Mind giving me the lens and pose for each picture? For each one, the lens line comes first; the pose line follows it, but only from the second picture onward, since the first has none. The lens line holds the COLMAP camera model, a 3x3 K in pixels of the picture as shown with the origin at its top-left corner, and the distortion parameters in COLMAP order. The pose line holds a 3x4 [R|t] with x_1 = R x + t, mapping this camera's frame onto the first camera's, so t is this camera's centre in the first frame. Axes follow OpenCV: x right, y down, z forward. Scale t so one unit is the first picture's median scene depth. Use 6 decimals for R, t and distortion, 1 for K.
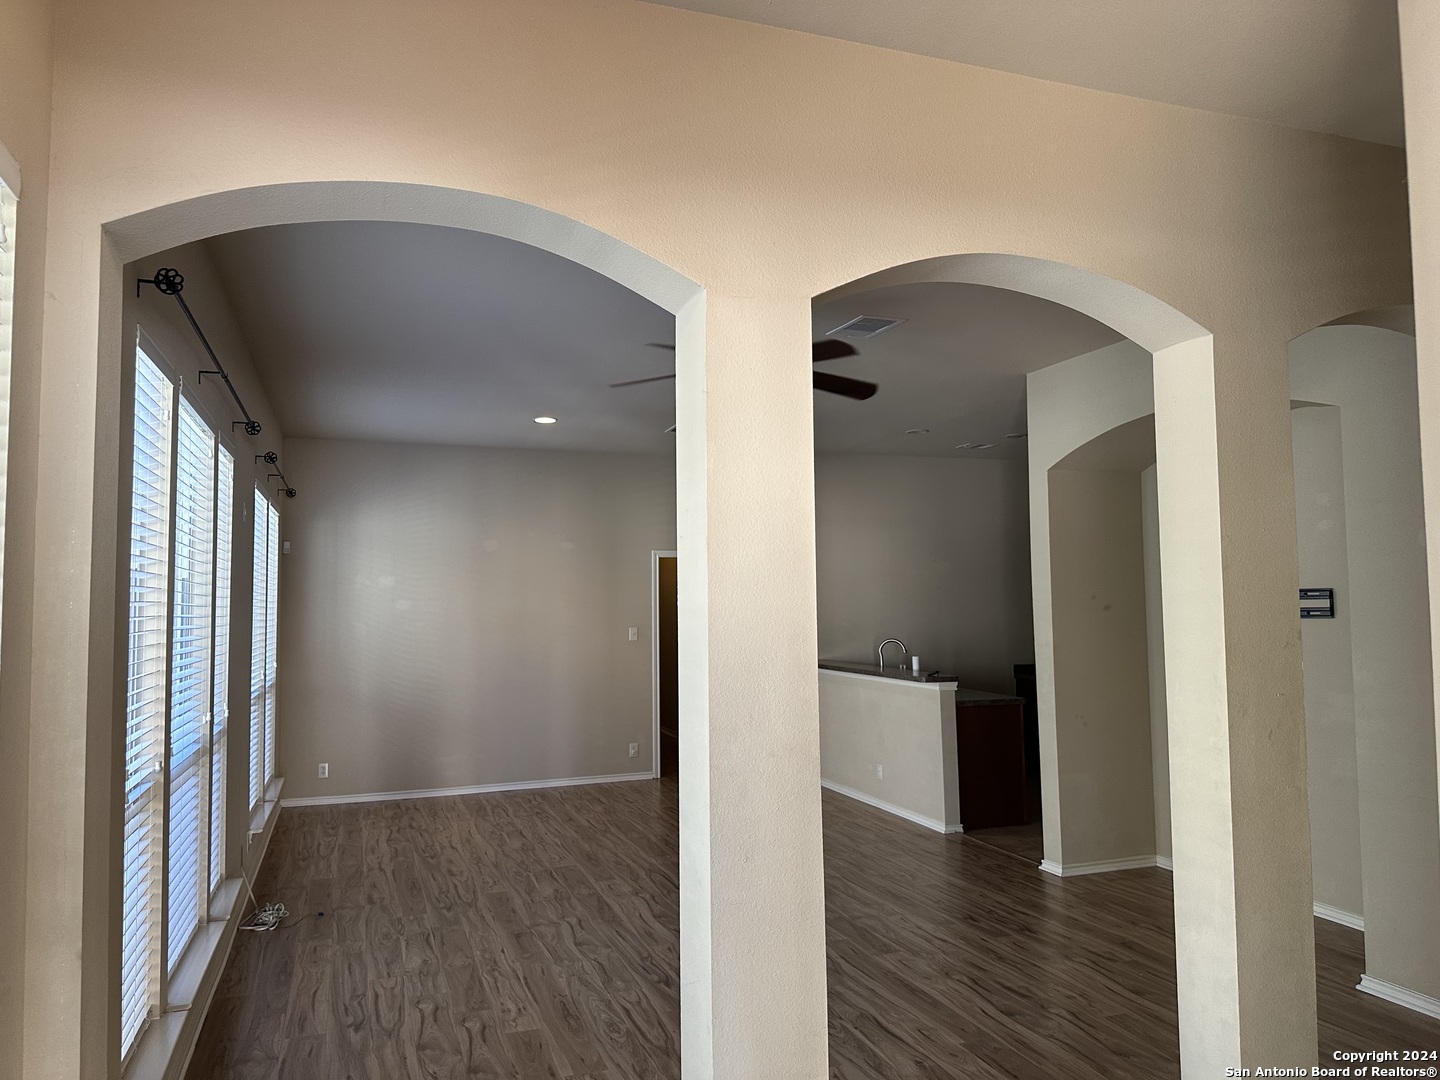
lens RADIAL K [[1018.2, 0, 723.6], [0, 1018.2, 525.4], [0, 0, 1]] dist [0.056819, -0.083213]
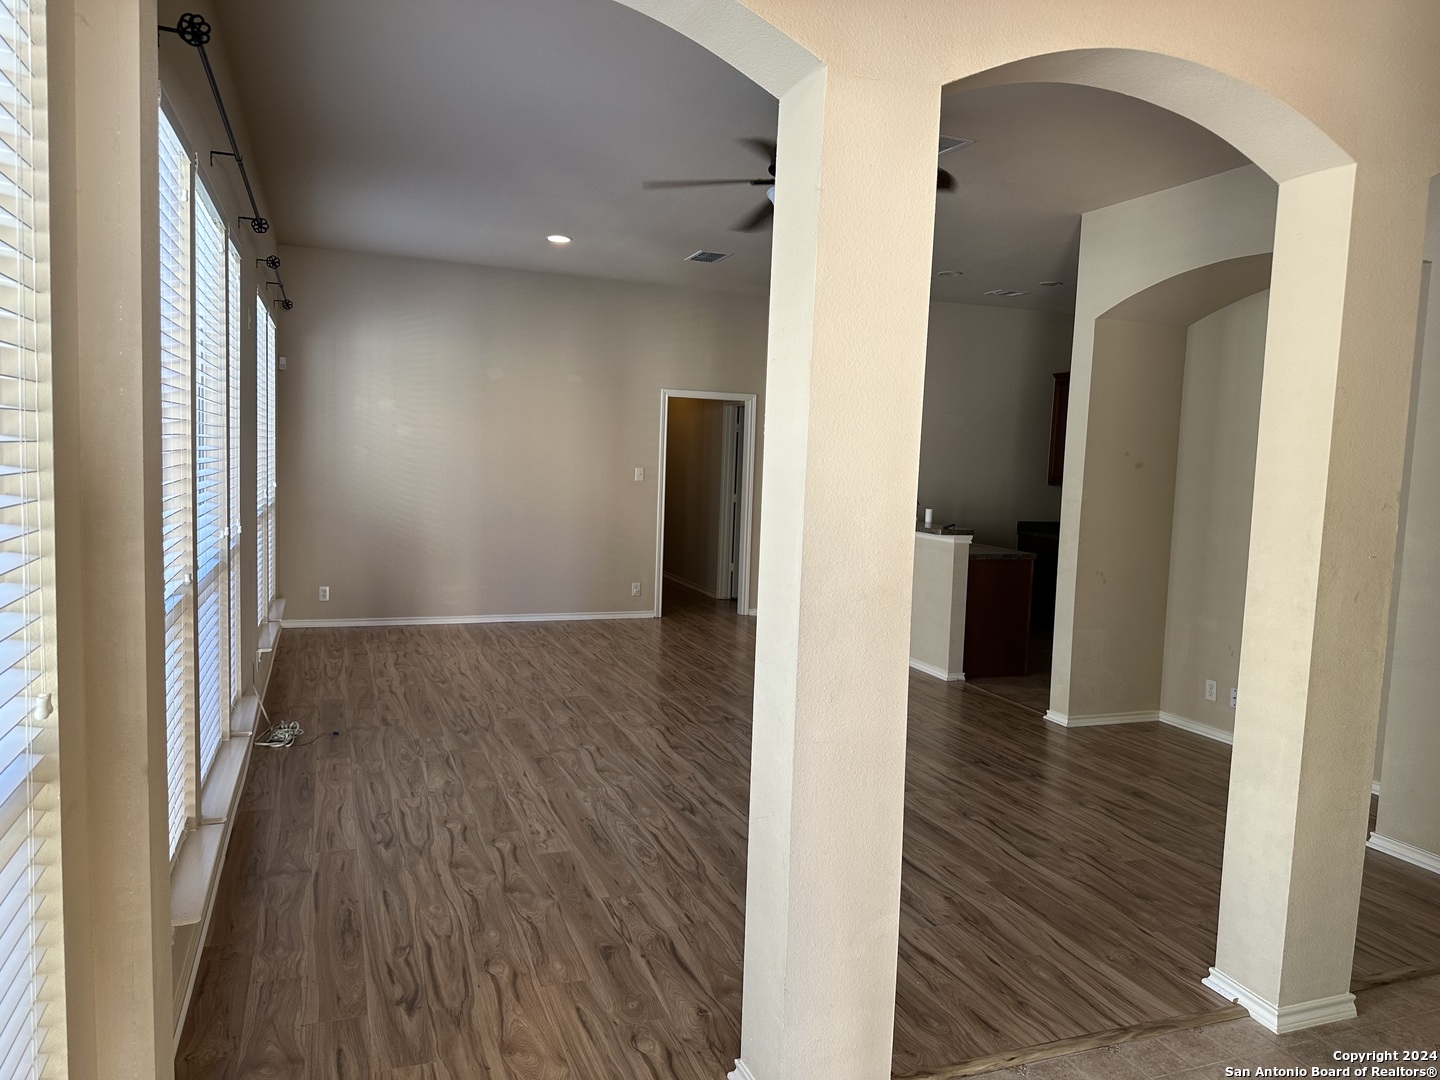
lens RADIAL K [[1018.2, 0, 727.5], [0, 1018.2, 529.9], [0, 0, 1]] dist [0.056819, -0.083213]
pose [[0.998579, 0.046041, 0.026846, -0.045994], [-0.049599, 0.987146, 0.151928, 0.012423], [-0.019506, -0.153044, 0.988027, 0.035139]]
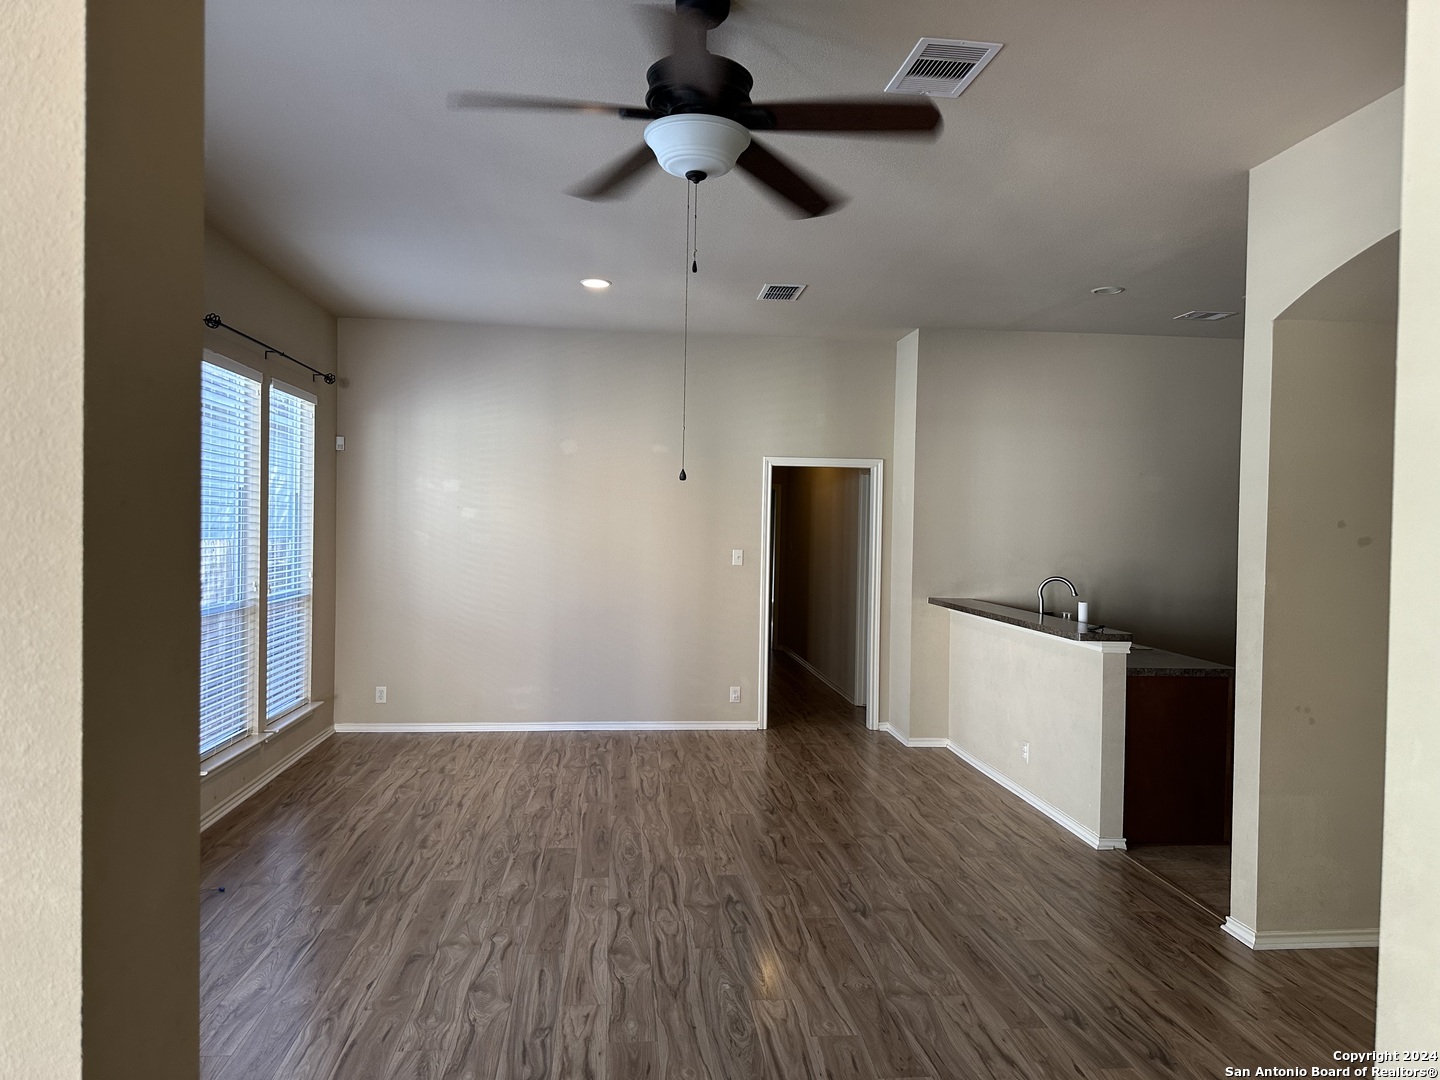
lens RADIAL K [[1018.2, 0, 715.0], [0, 1018.2, 539.8], [0, 0, 1]] dist [0.056819, -0.083213]
pose [[0.969379, 0.034342, -0.243158, 0.156844], [-0.012042, 0.995630, 0.092611, 0.026655], [0.245275, -0.086847, 0.965556, 0.327294]]
